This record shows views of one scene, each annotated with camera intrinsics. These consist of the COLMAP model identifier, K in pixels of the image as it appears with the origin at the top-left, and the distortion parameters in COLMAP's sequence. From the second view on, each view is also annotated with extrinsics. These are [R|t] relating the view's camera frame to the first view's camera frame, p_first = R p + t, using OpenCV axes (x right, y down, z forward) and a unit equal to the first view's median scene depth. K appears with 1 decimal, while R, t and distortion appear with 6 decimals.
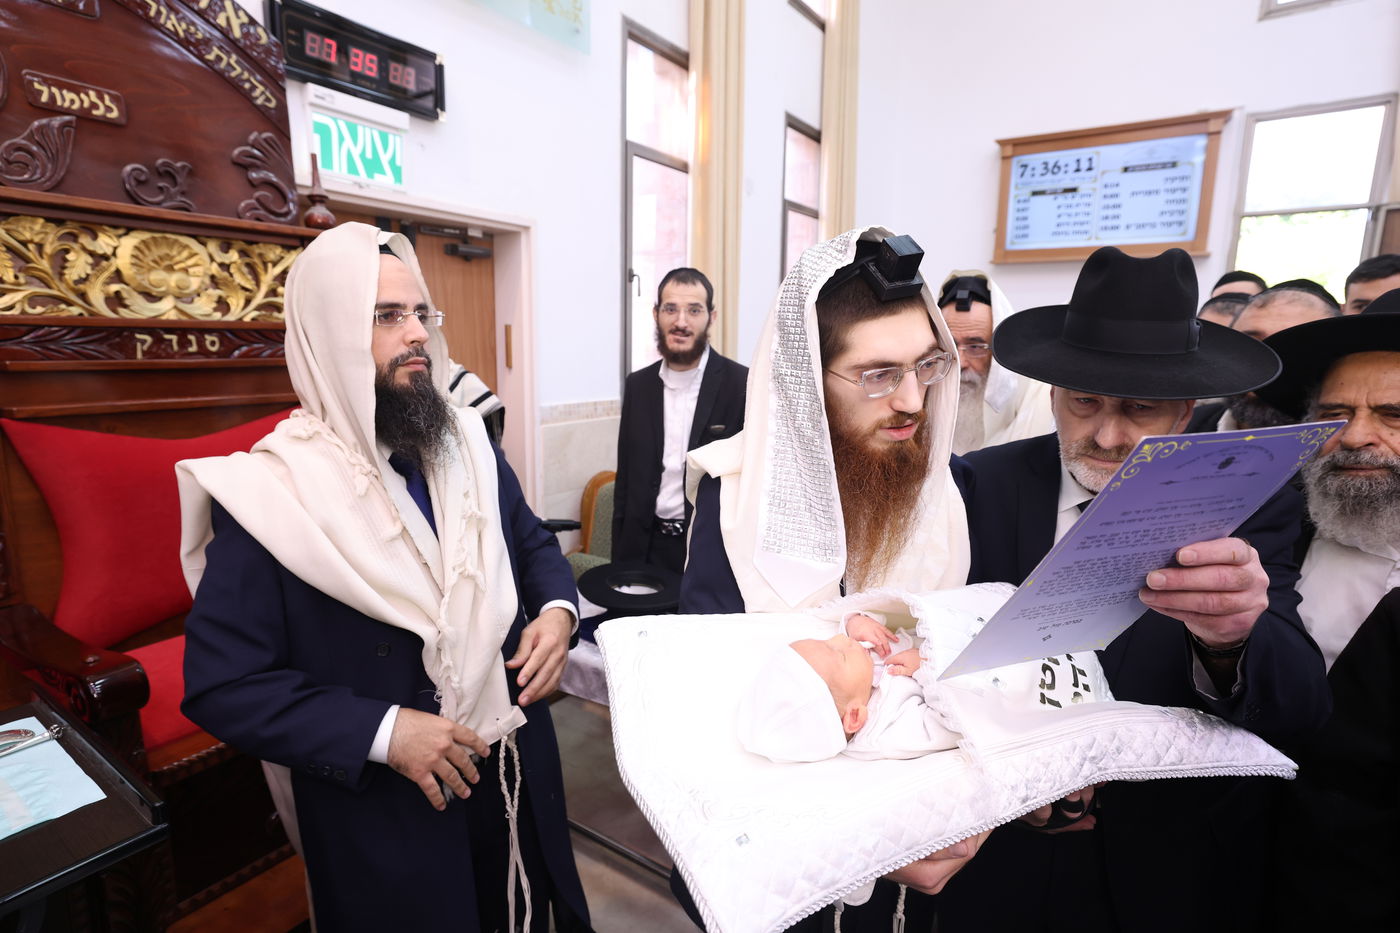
lens RADIAL K [[731.4, 0, 689.1], [0, 731.4, 461.5], [0, 0, 1]] dist [-0.025144, 0.020502]
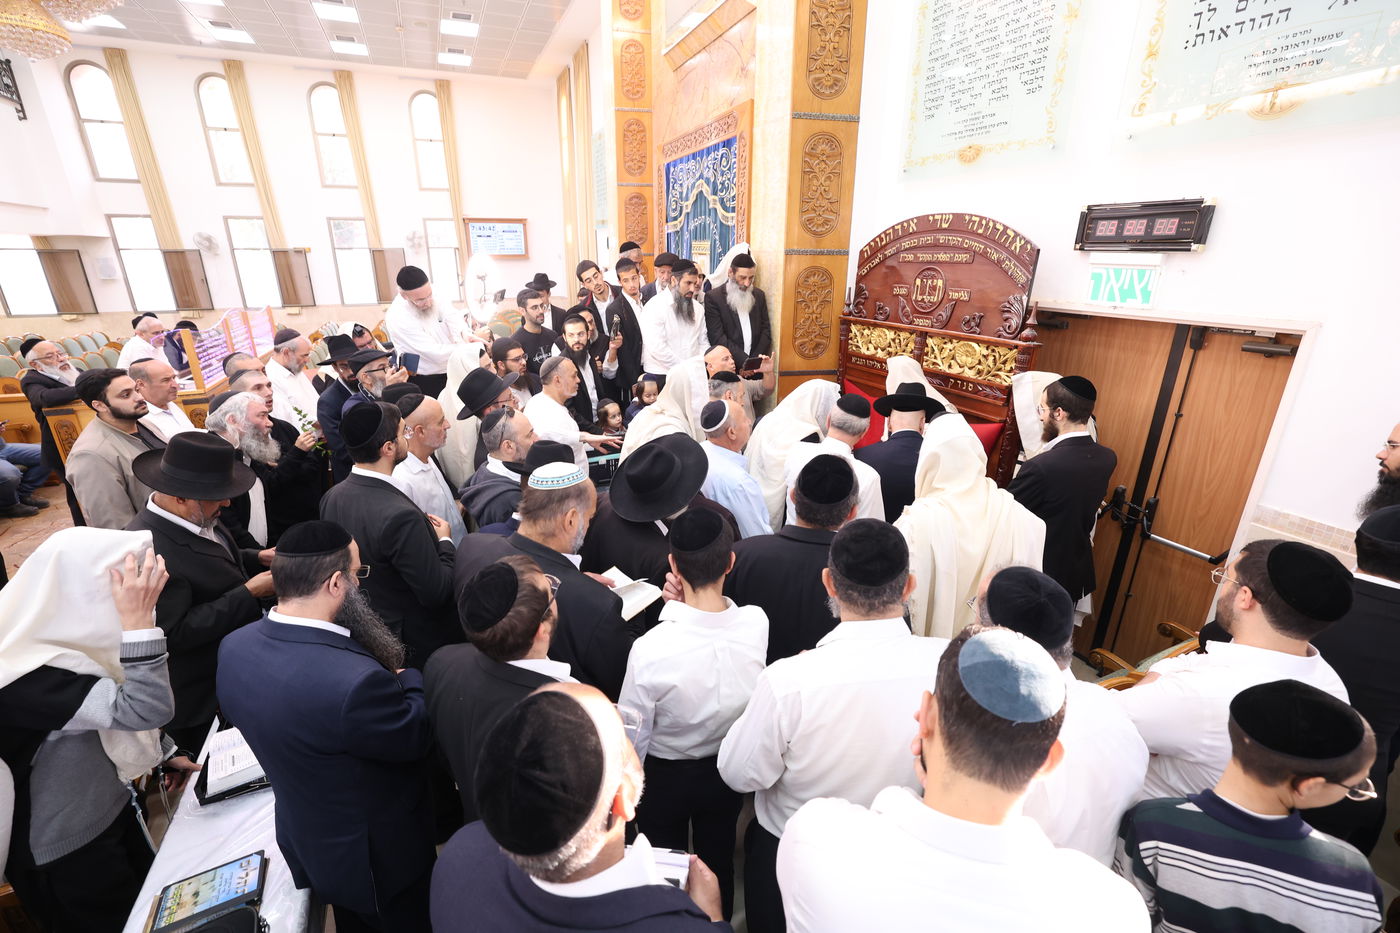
lens RADIAL K [[598.5, 0, 695.4], [0, 598.5, 468.4], [0, 0, 1]] dist [-0.044268, 0.012293]
pose [[-0.533129, 0.270481, -0.801632, 1.435103], [-0.147884, 0.903136, 0.403082, -0.564354], [0.833009, 0.333443, -0.441488, 1.178463]]
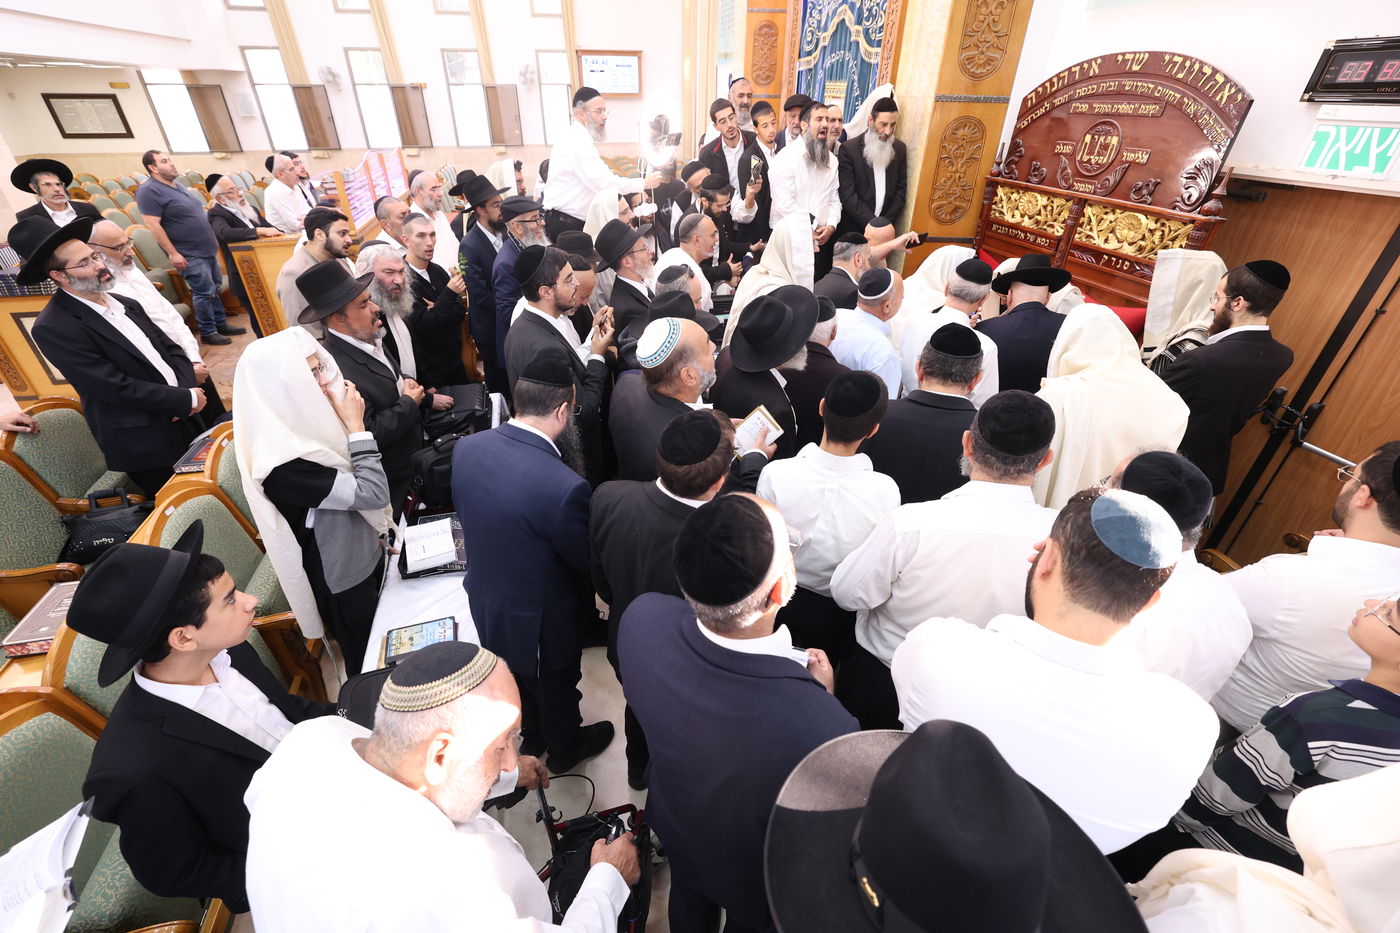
lens RADIAL K [[598.5, 0, 693.0], [0, 598.5, 473.6], [0, 0, 1]] dist [-0.044268, 0.012293]
pose [[-0.669701, 0.381483, -0.637159, 1.539225], [-0.143206, 0.775533, 0.614851, -0.560533], [0.728693, 0.503011, -0.464744, 1.162471]]
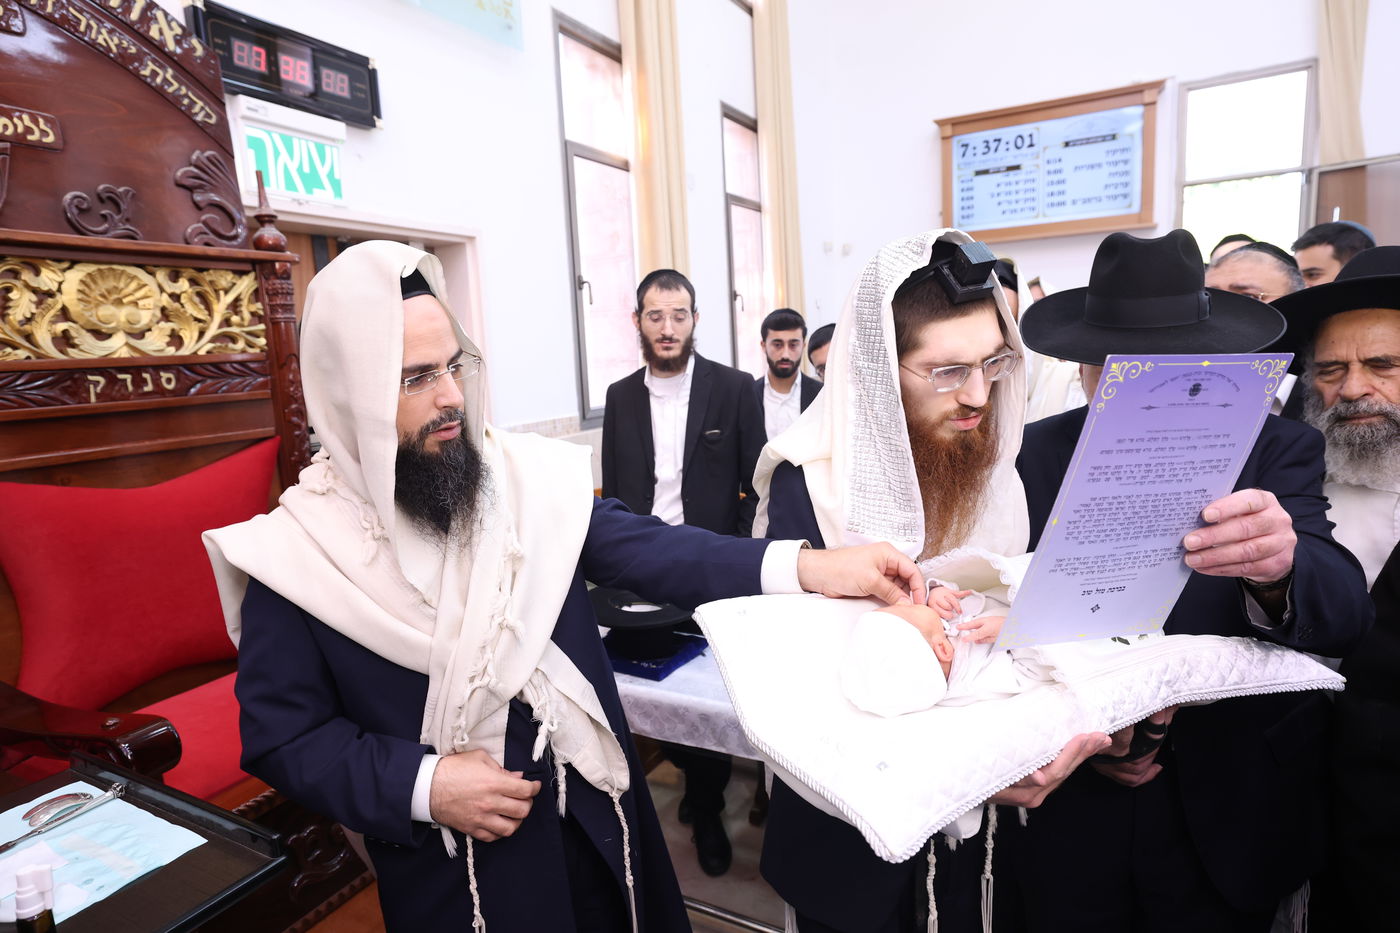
lens RADIAL K [[803.2, 0, 685.6], [0, 803.2, 460.6], [0, 0, 1]] dist [0.004642, 0.011590]
pose [[0.993339, -0.075852, 0.086741, -0.099376], [0.077880, 0.996757, -0.020234, 0.010074], [-0.084924, 0.026855, 0.996025, -0.071324]]
